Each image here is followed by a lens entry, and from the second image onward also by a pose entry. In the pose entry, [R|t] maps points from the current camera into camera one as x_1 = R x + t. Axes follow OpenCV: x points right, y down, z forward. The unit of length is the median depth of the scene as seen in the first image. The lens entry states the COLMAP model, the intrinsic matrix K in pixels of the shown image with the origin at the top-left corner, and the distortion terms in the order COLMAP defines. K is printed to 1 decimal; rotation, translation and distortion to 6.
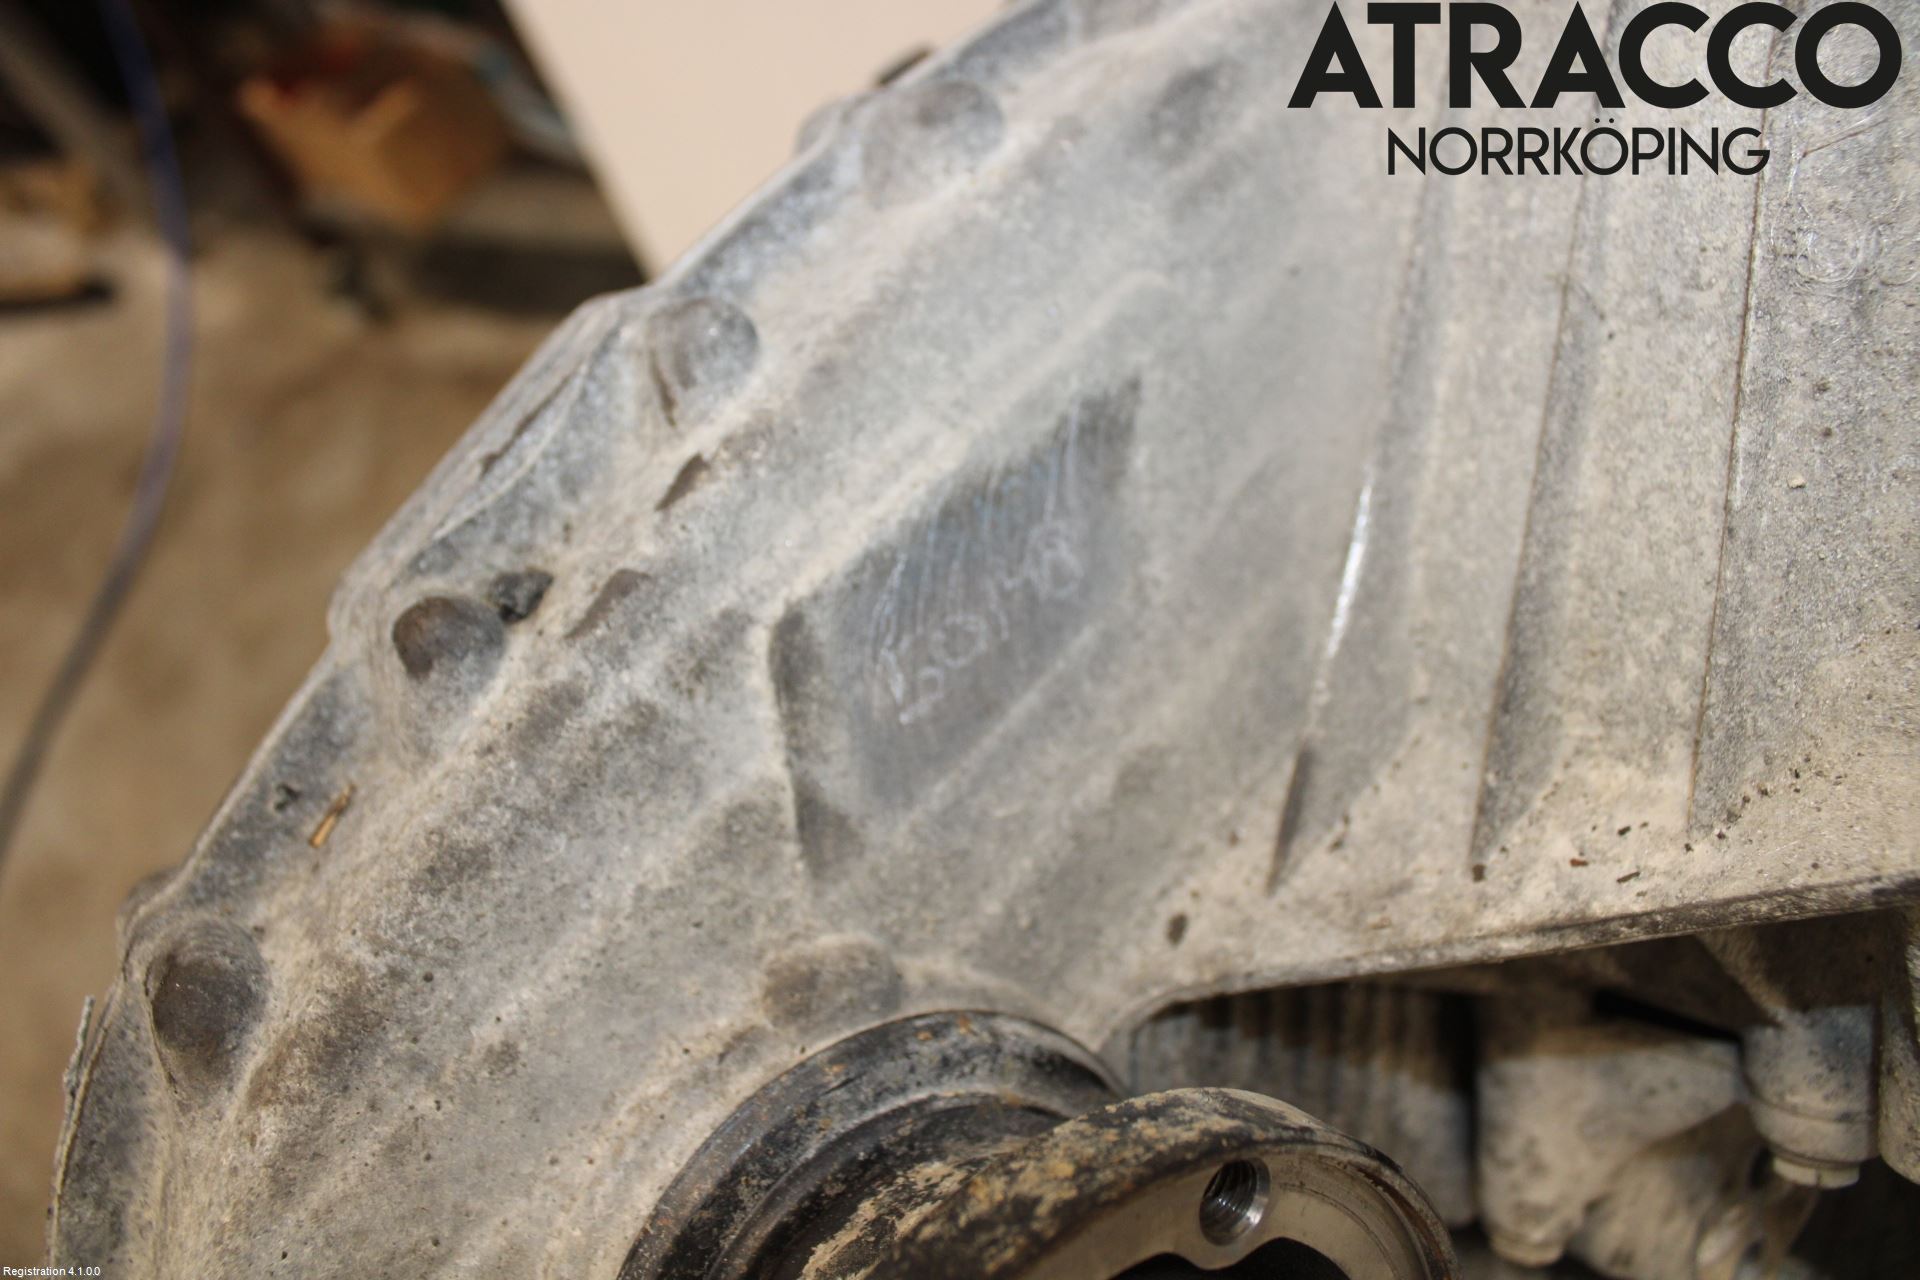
lens RADIAL K [[1584.1, 0, 960.0], [0, 1584.1, 640.0], [0, 0, 1]] dist [-0.121545, 0.004828]
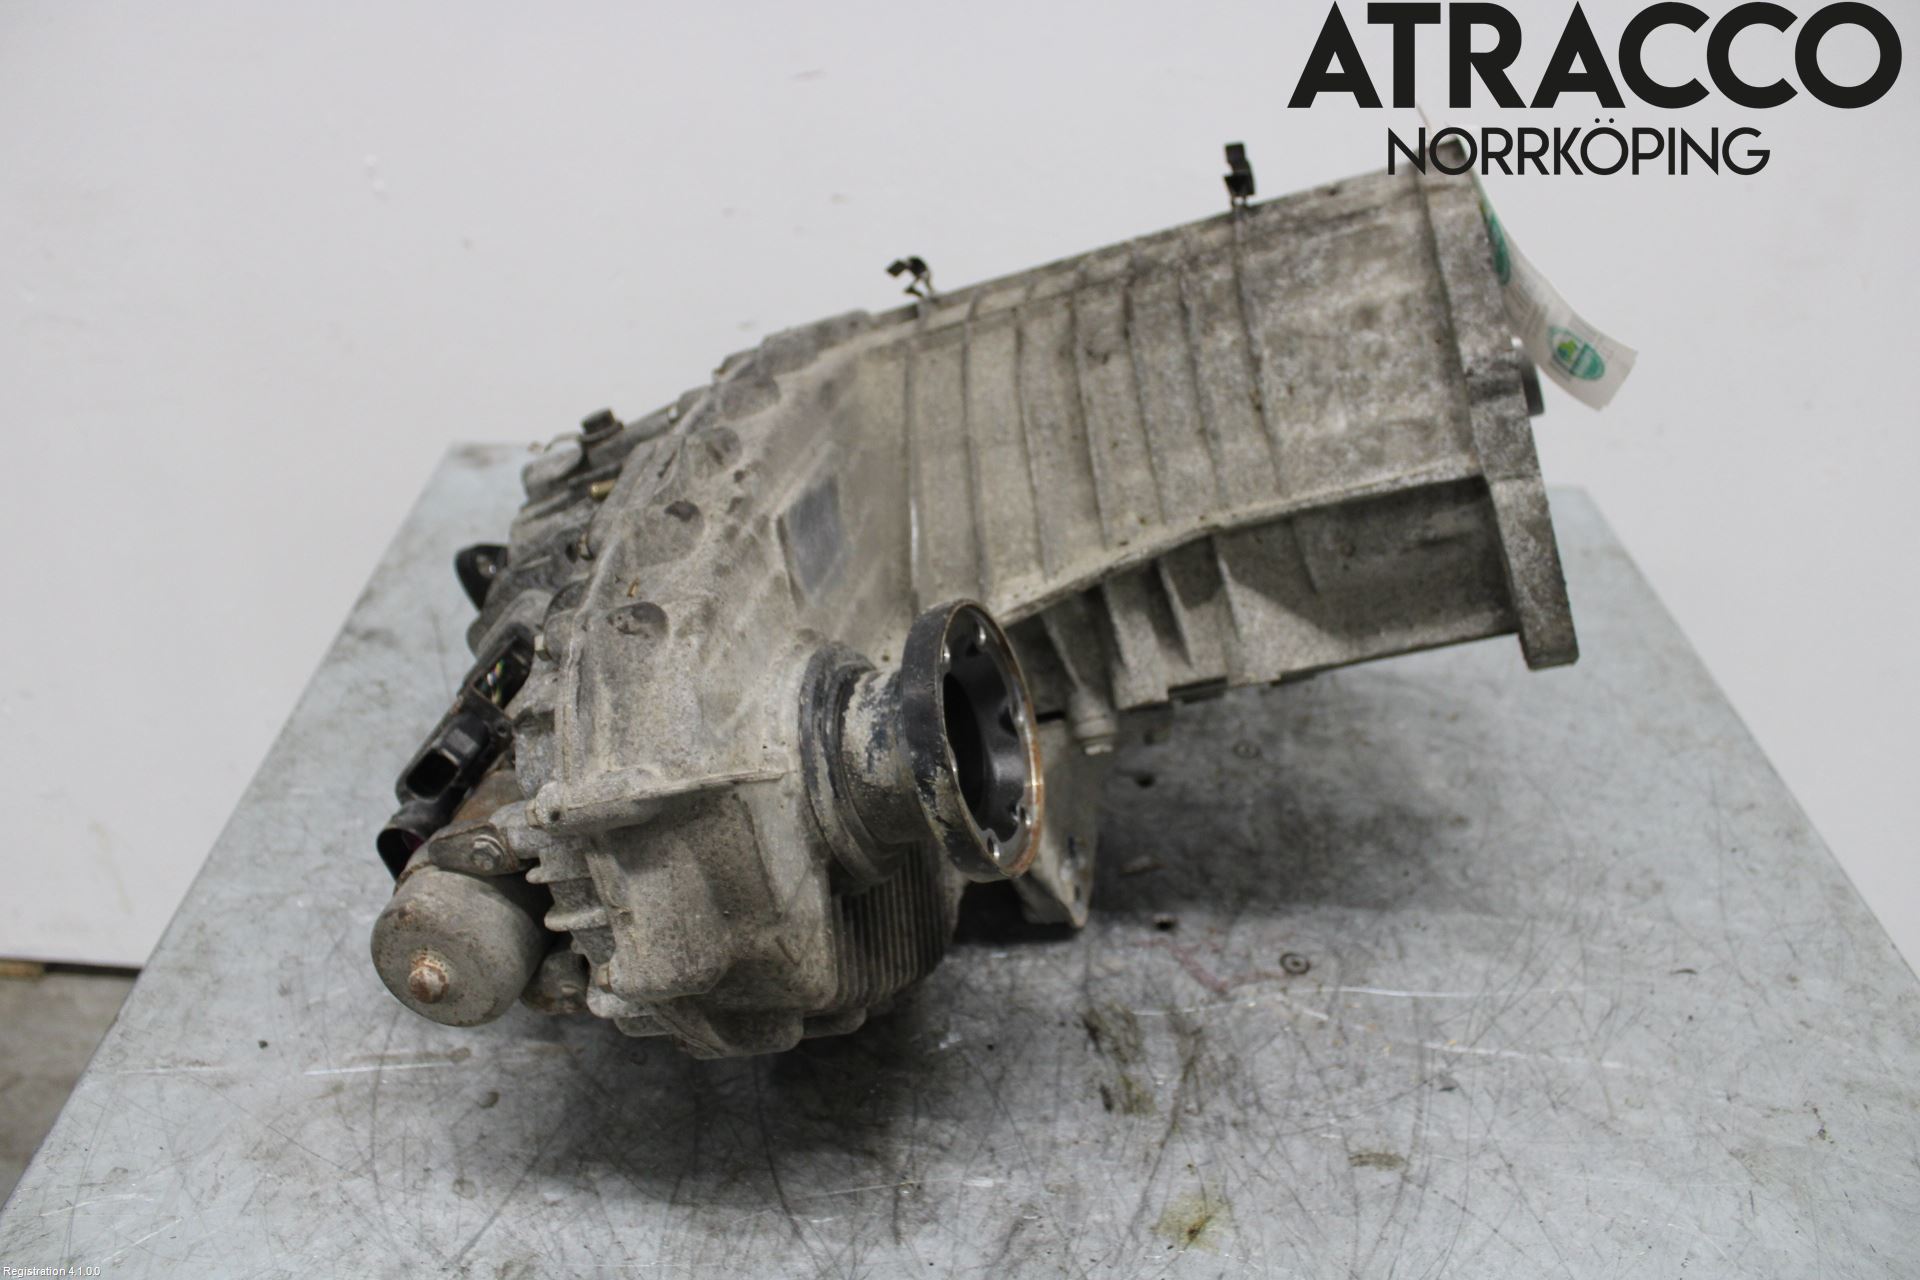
lens RADIAL K [[1584.1, 0, 960.0], [0, 1584.1, 640.0], [0, 0, 1]] dist [-0.121545, 0.004828]
pose [[0.818376, -0.011177, 0.574574, -1.534860], [0.226813, 0.924929, -0.305062, 1.174814], [-0.528030, 0.379977, 0.759475, -1.342947]]
